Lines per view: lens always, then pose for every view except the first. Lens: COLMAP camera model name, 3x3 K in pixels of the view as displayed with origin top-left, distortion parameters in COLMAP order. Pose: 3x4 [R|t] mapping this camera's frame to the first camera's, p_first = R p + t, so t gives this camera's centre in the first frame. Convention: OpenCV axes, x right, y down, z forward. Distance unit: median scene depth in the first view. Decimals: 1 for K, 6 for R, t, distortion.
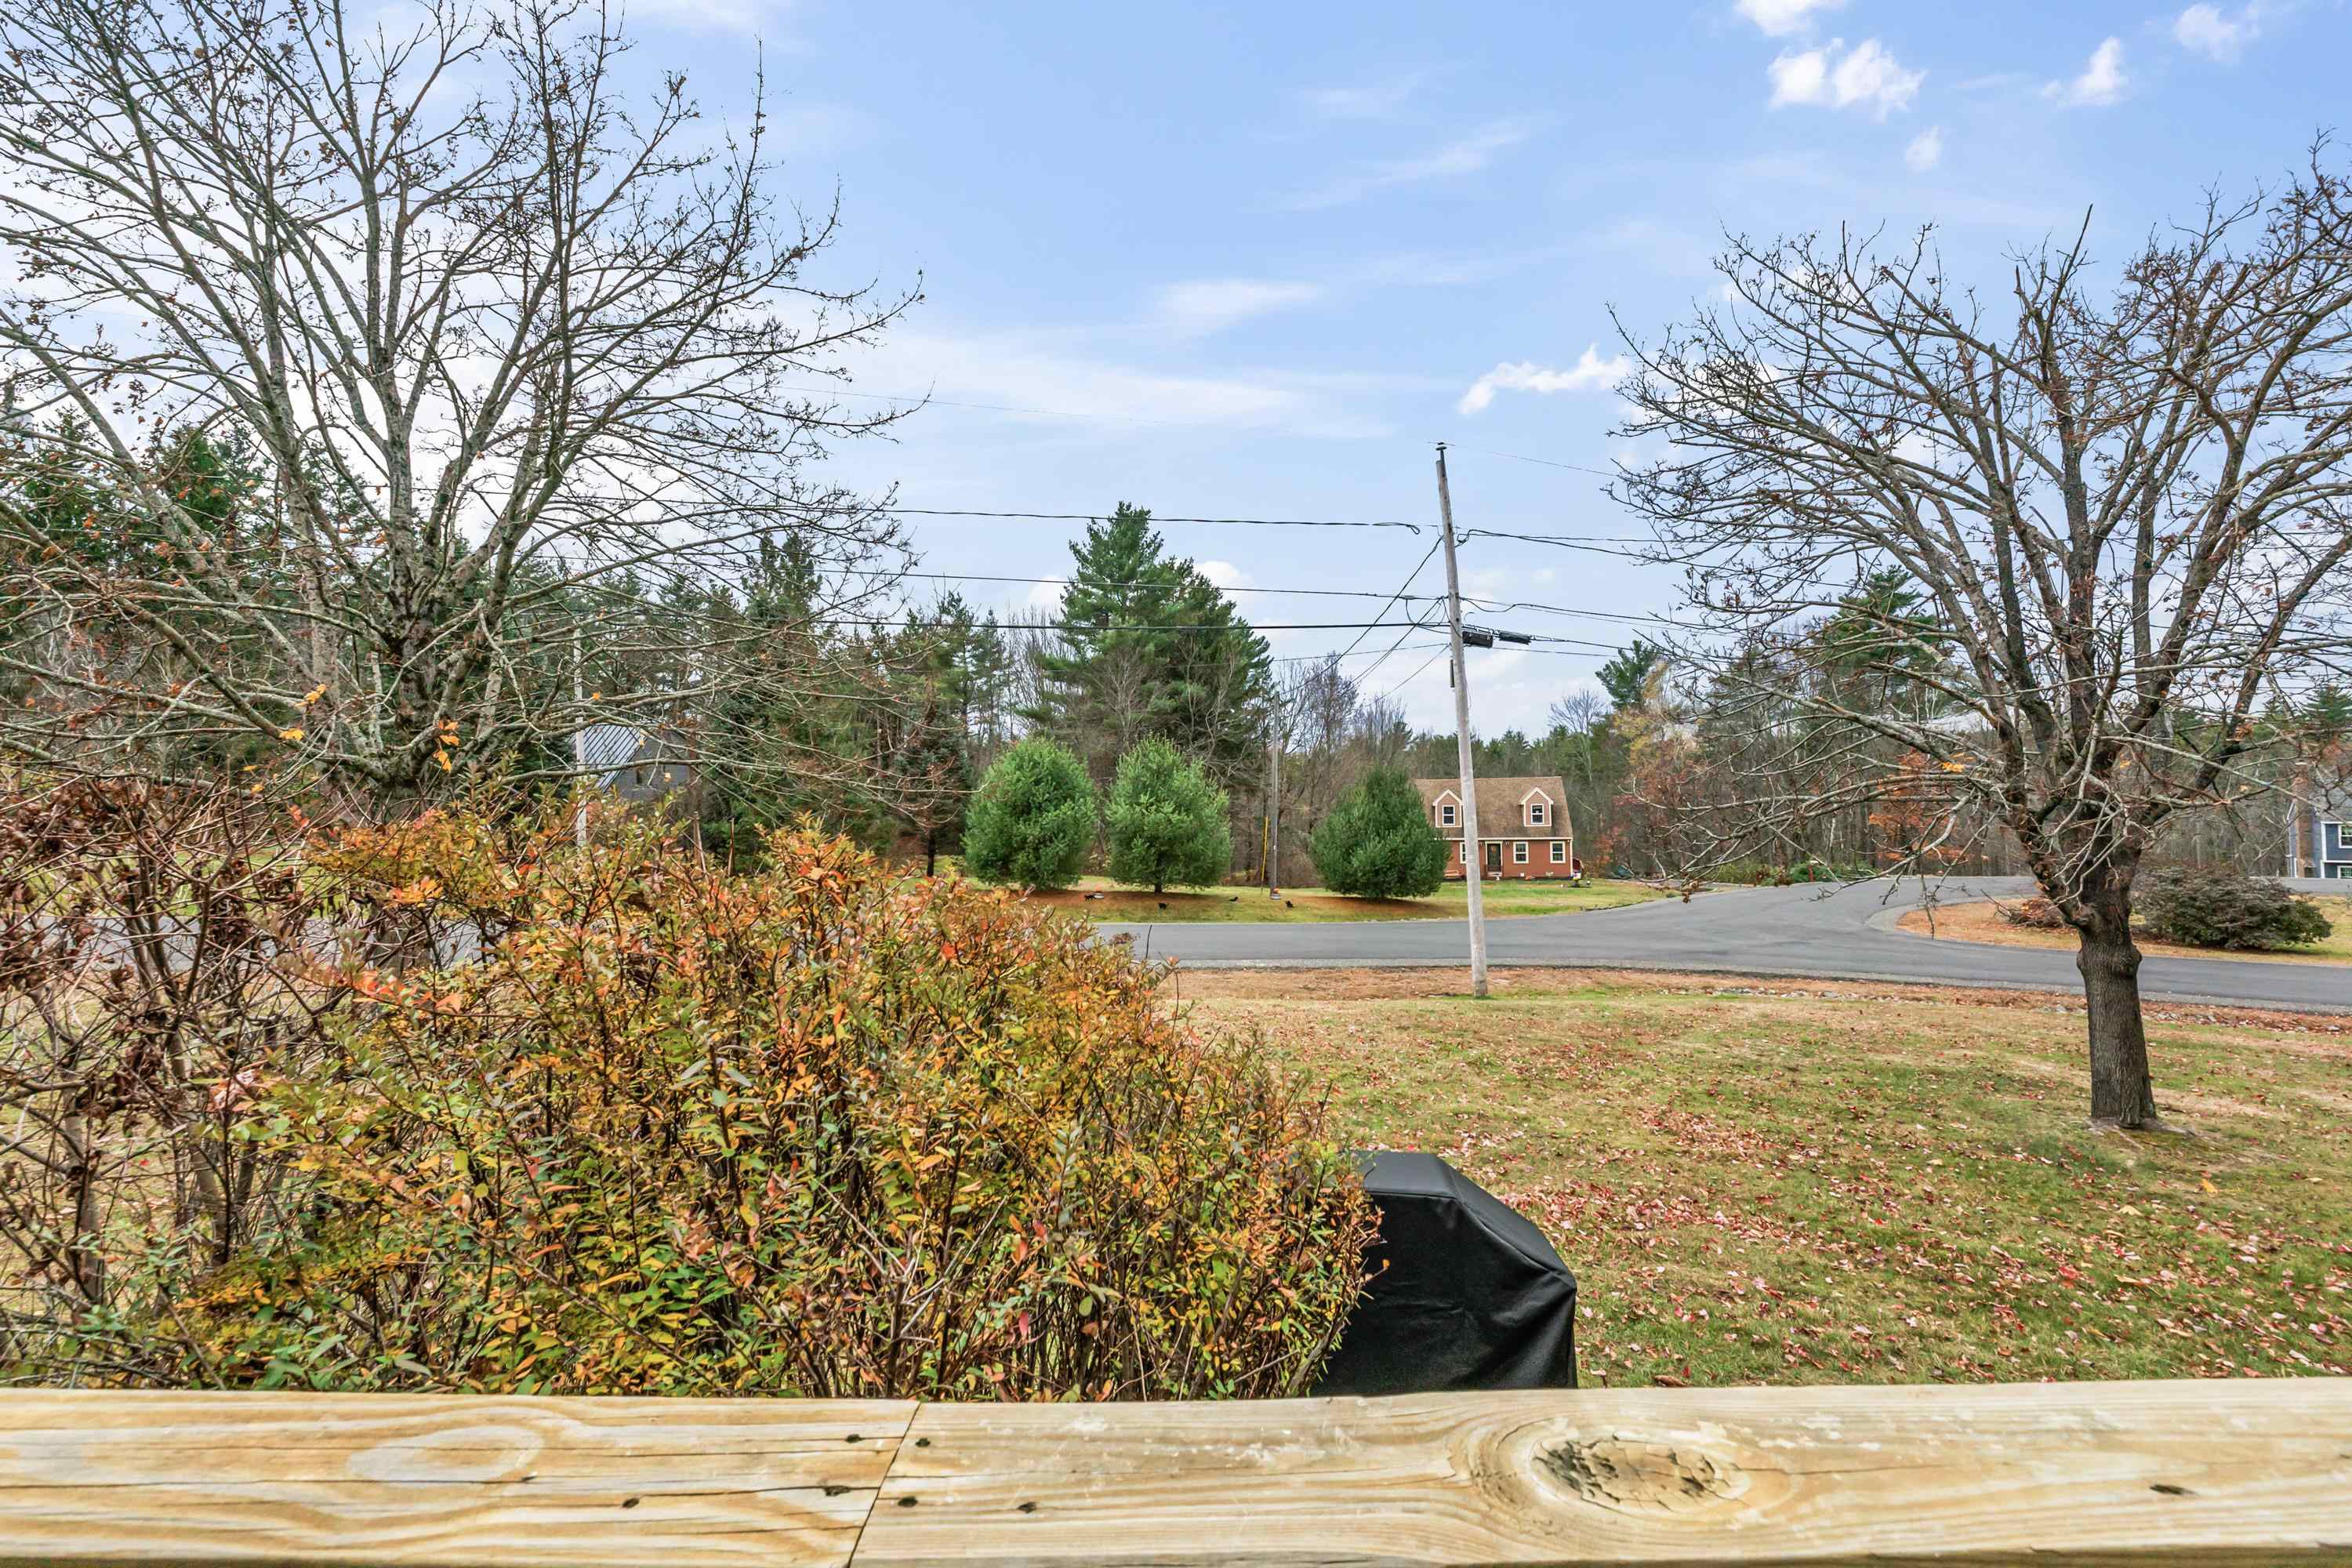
lens RADIAL K [[983.5, 0, 1167.9], [0, 983.5, 774.7], [0, 0, 1]] dist [-0.009125, -0.000500]
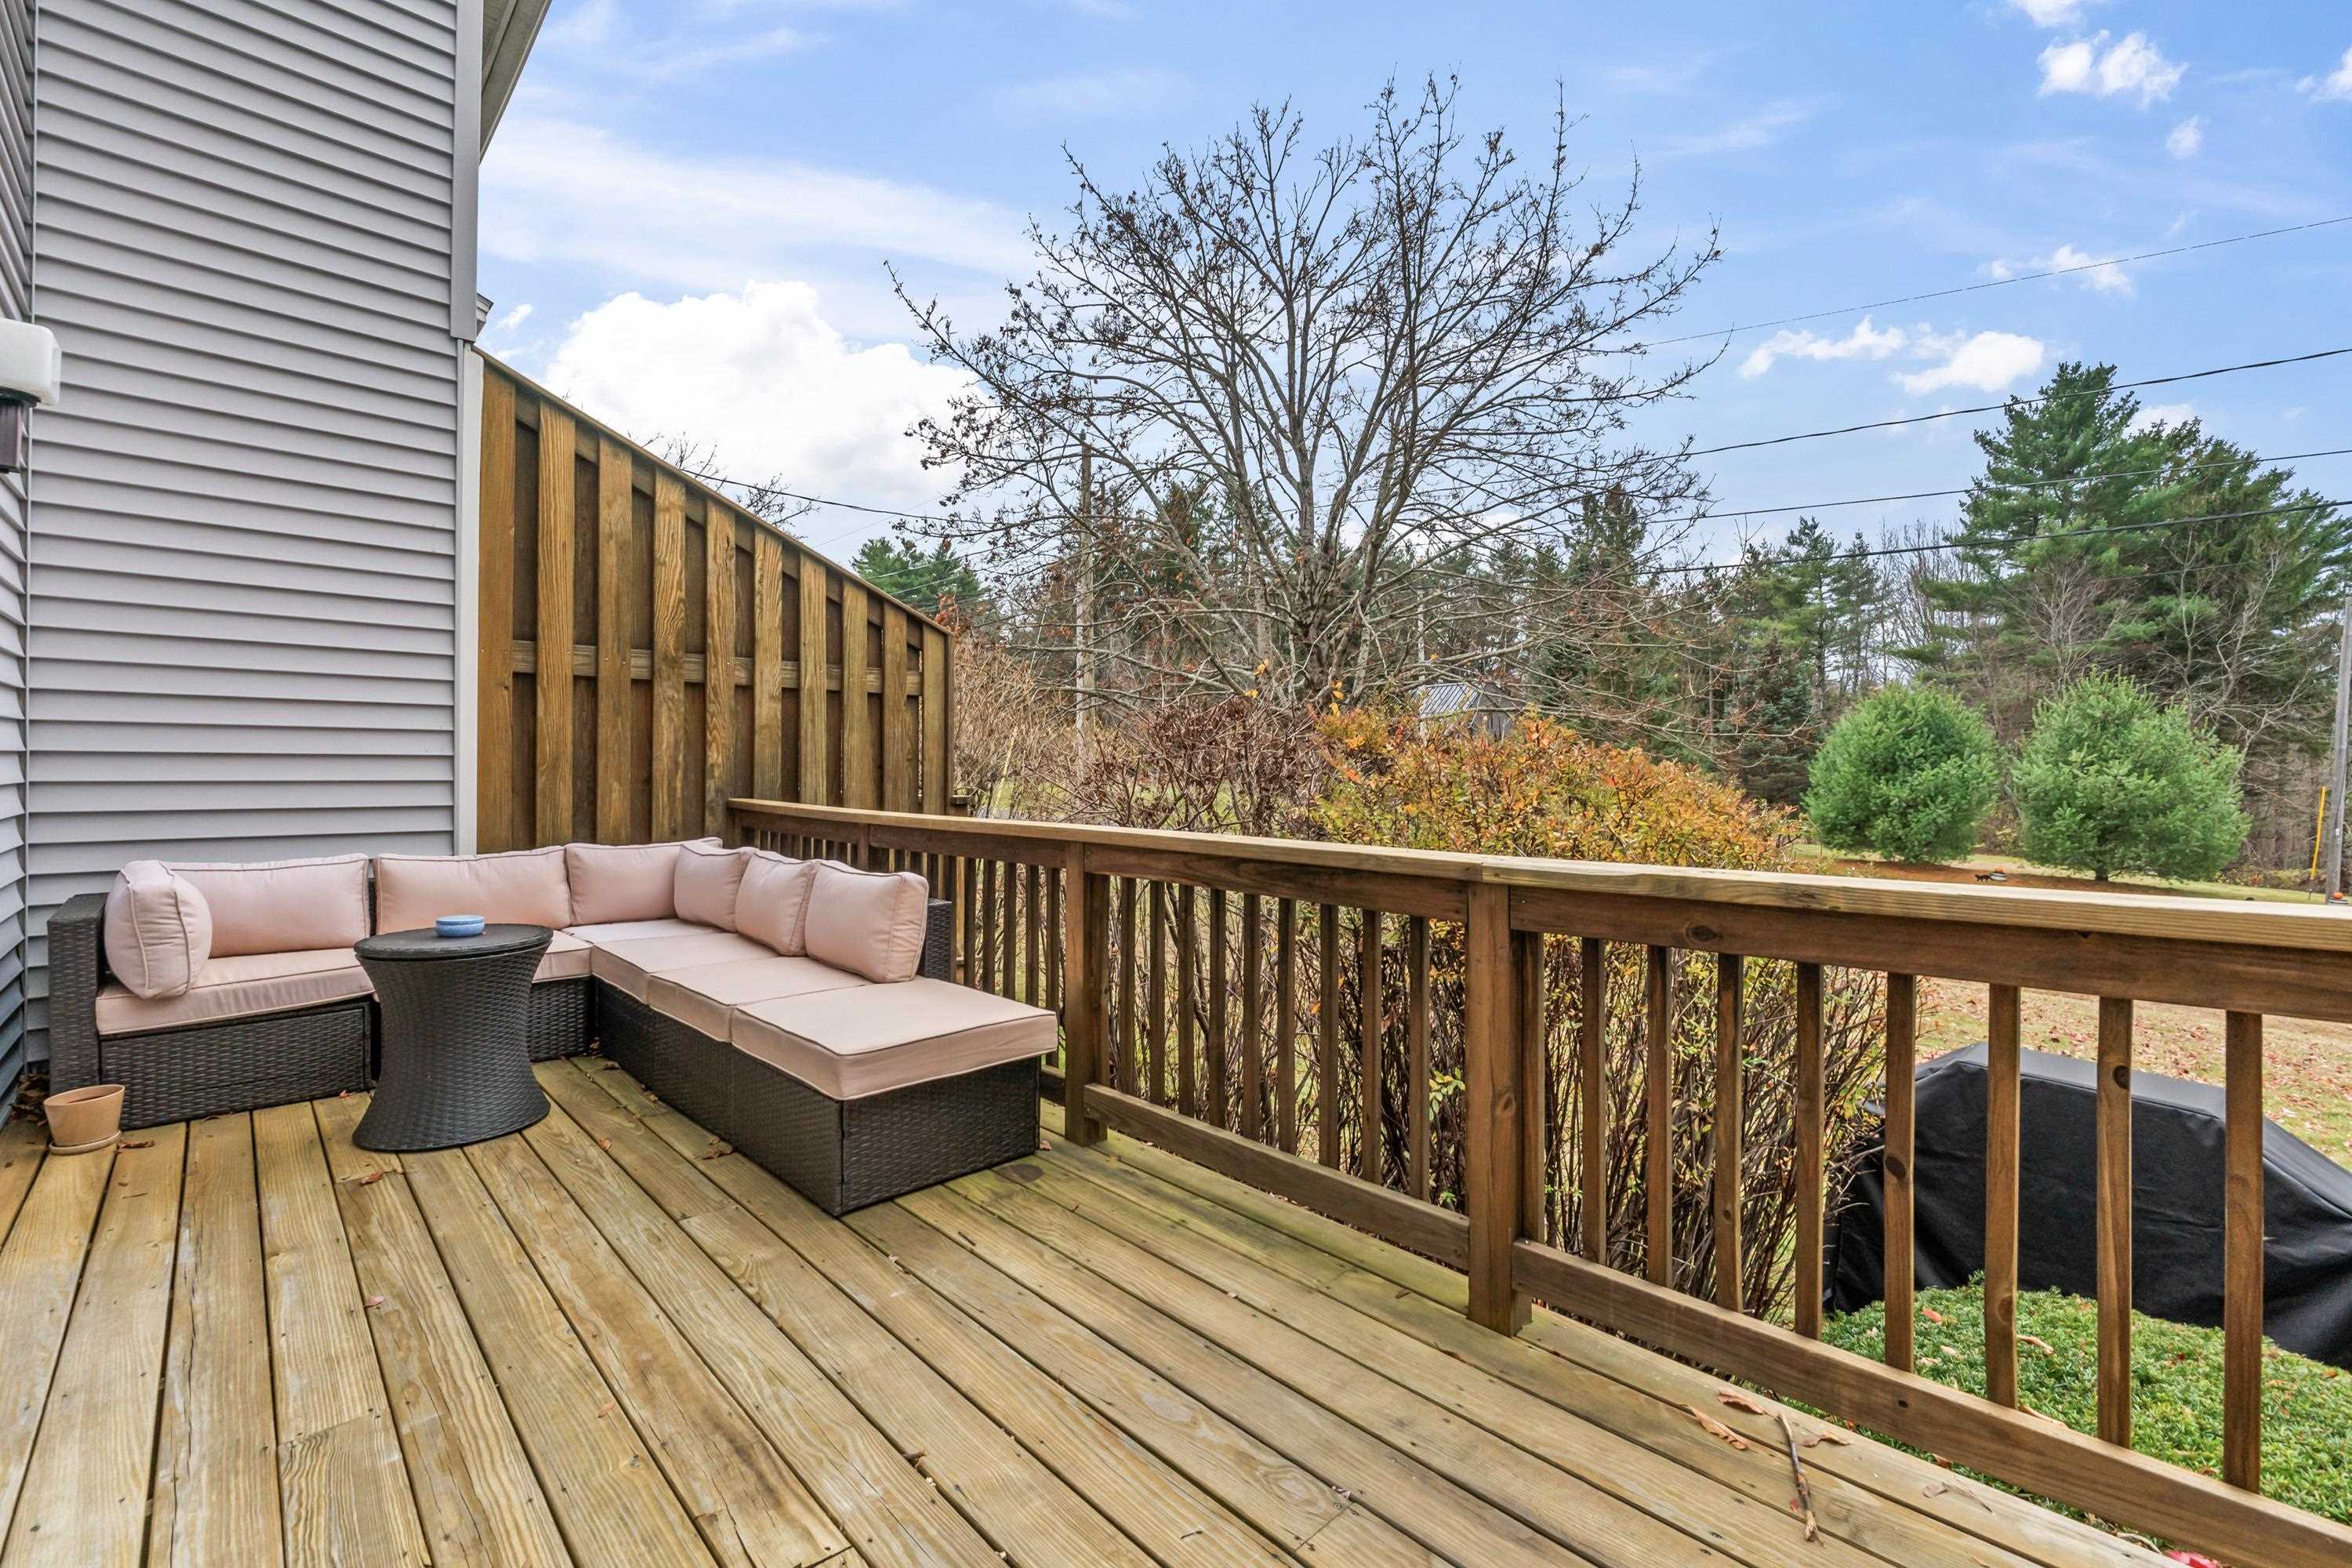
lens RADIAL K [[983.5, 0, 1161.5], [0, 983.5, 769.4], [0, 0, 1]] dist [-0.009125, -0.000500]
pose [[0.696414, 0.024834, -0.717210, 0.074729], [0.002719, 0.999303, 0.037243, 0.014043], [0.717635, -0.027886, 0.695861, -0.122164]]
